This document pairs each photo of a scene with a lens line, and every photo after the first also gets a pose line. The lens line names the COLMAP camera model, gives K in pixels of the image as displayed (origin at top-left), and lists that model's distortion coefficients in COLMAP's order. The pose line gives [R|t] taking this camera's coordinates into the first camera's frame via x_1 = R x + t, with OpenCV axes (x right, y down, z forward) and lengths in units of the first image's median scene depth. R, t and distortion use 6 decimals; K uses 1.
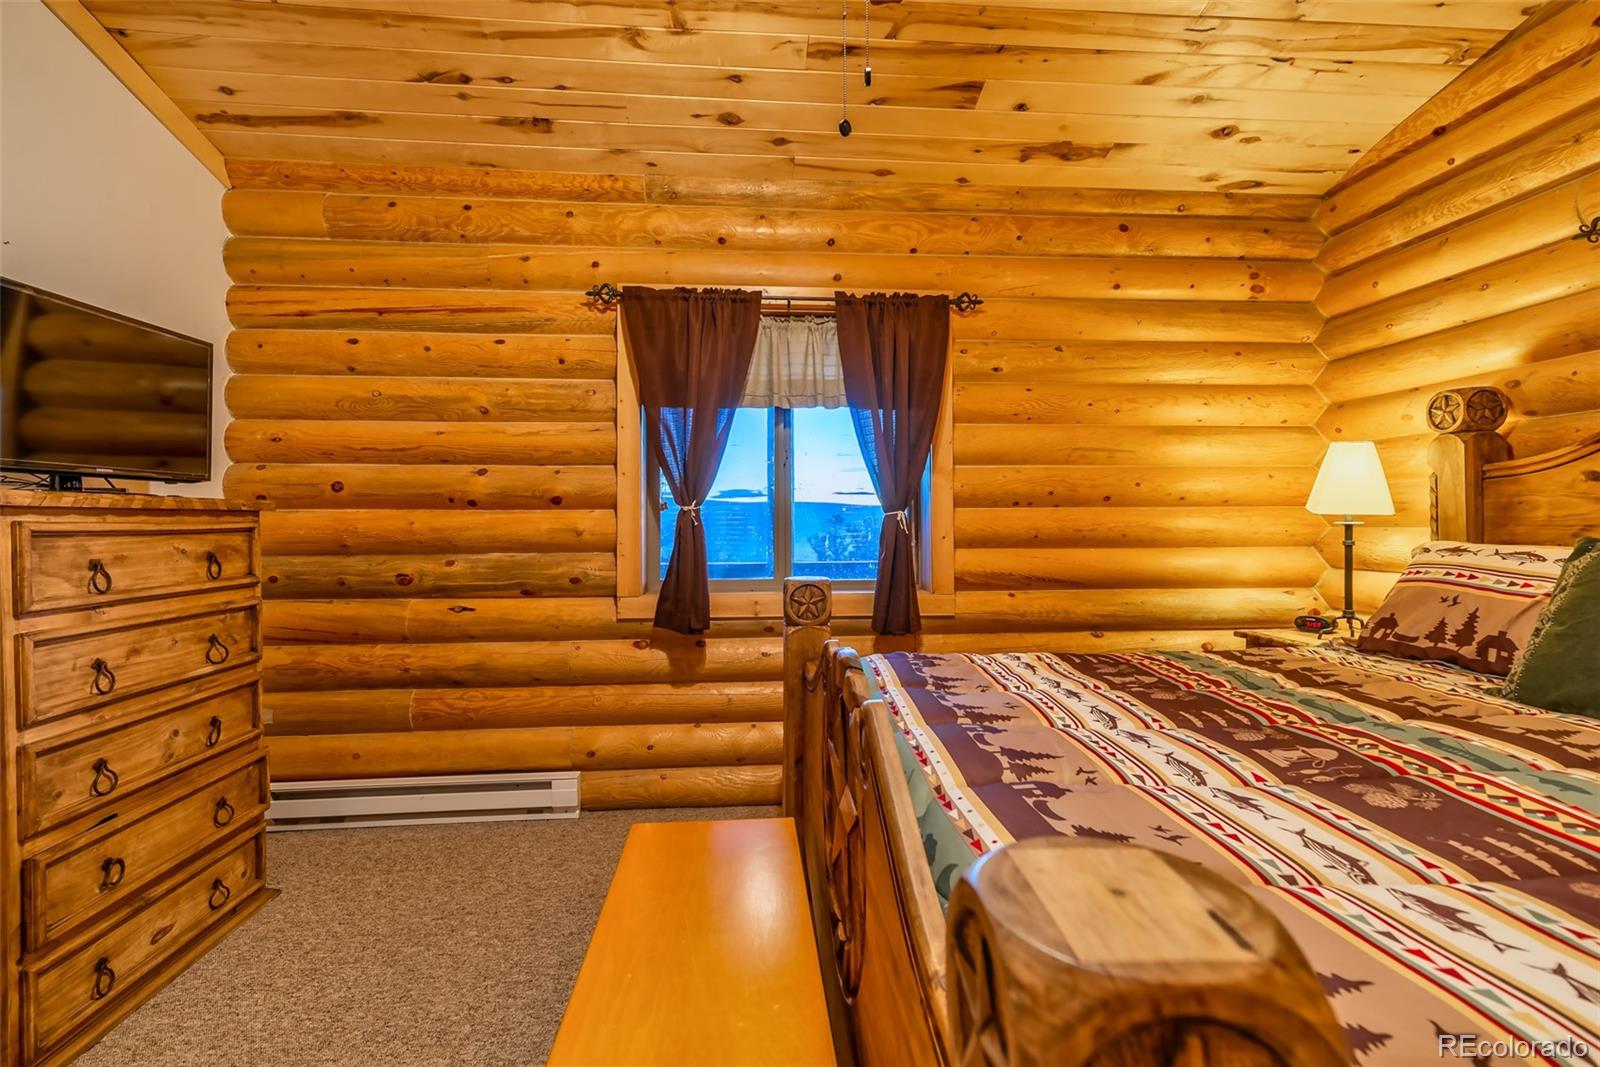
lens RADIAL K [[692.1, 0, 799.9], [0, 692.1, 526.4], [0, 0, 1]] dist [0.008495, 0.000687]
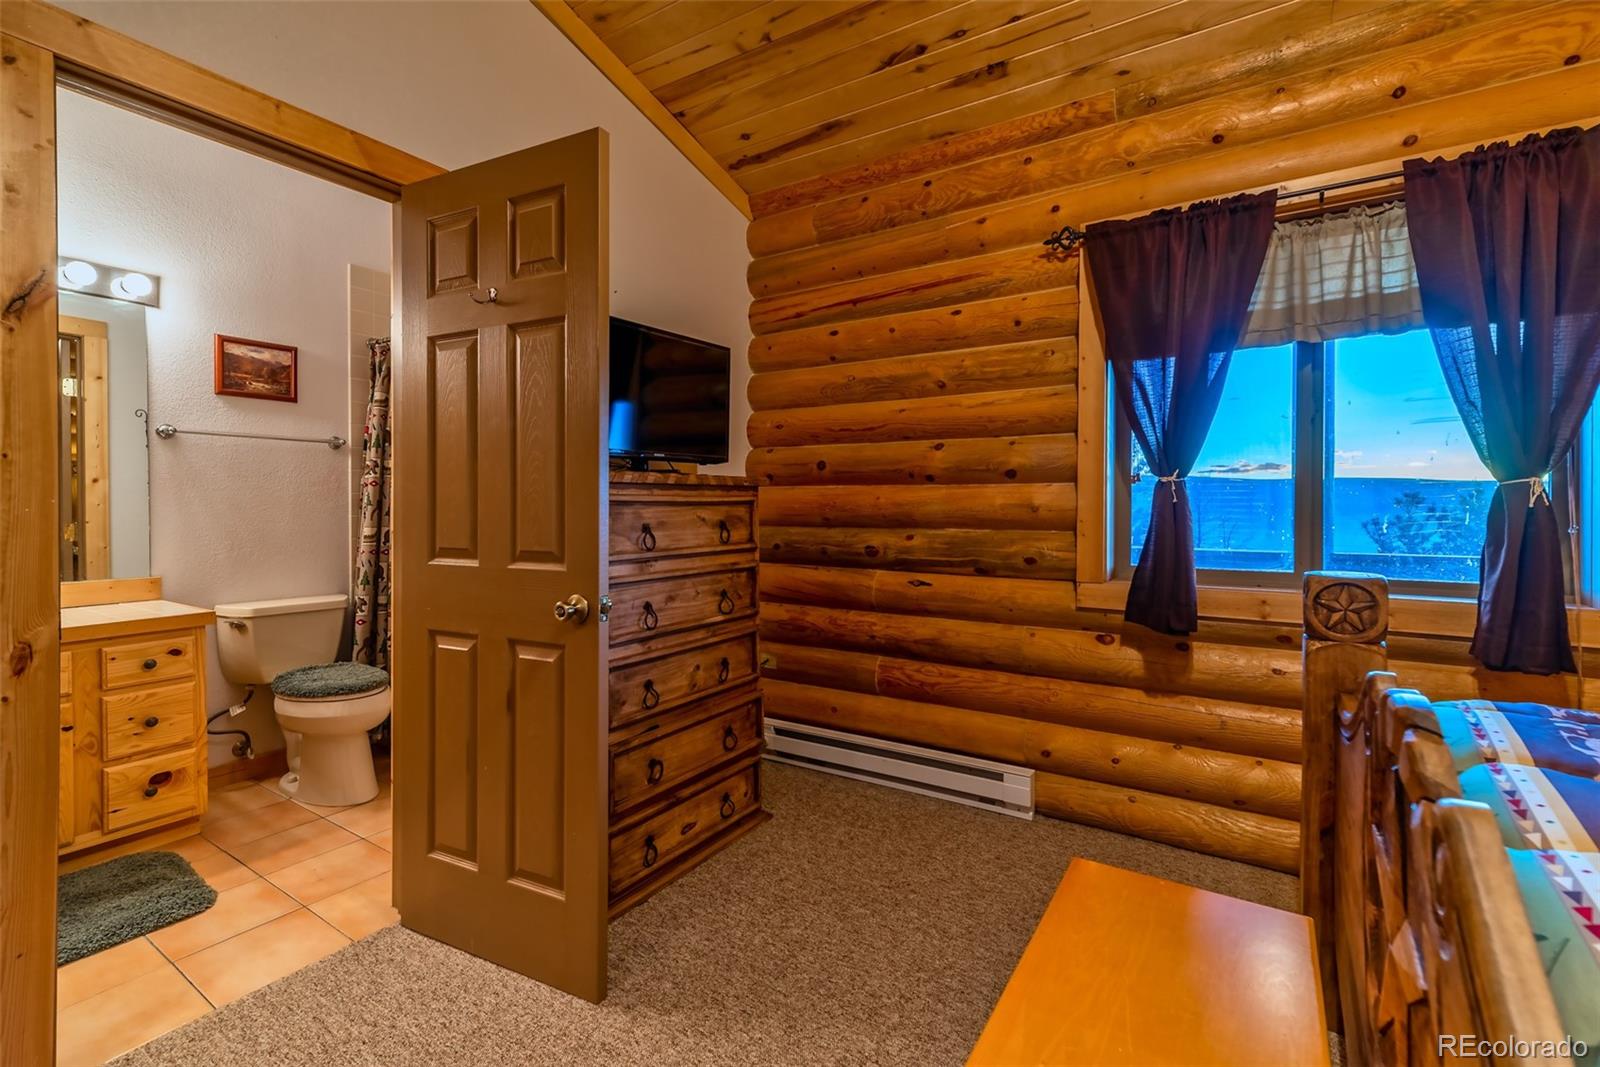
lens RADIAL K [[692.1, 0, 834.4], [0, 692.1, 511.3], [0, 0, 1]] dist [0.008495, 0.000687]
pose [[0.801497, 0.008501, -0.597938, 0.016317], [-0.005846, 0.999963, 0.006381, 0.009106], [0.597970, -0.001619, 0.801517, 0.120064]]
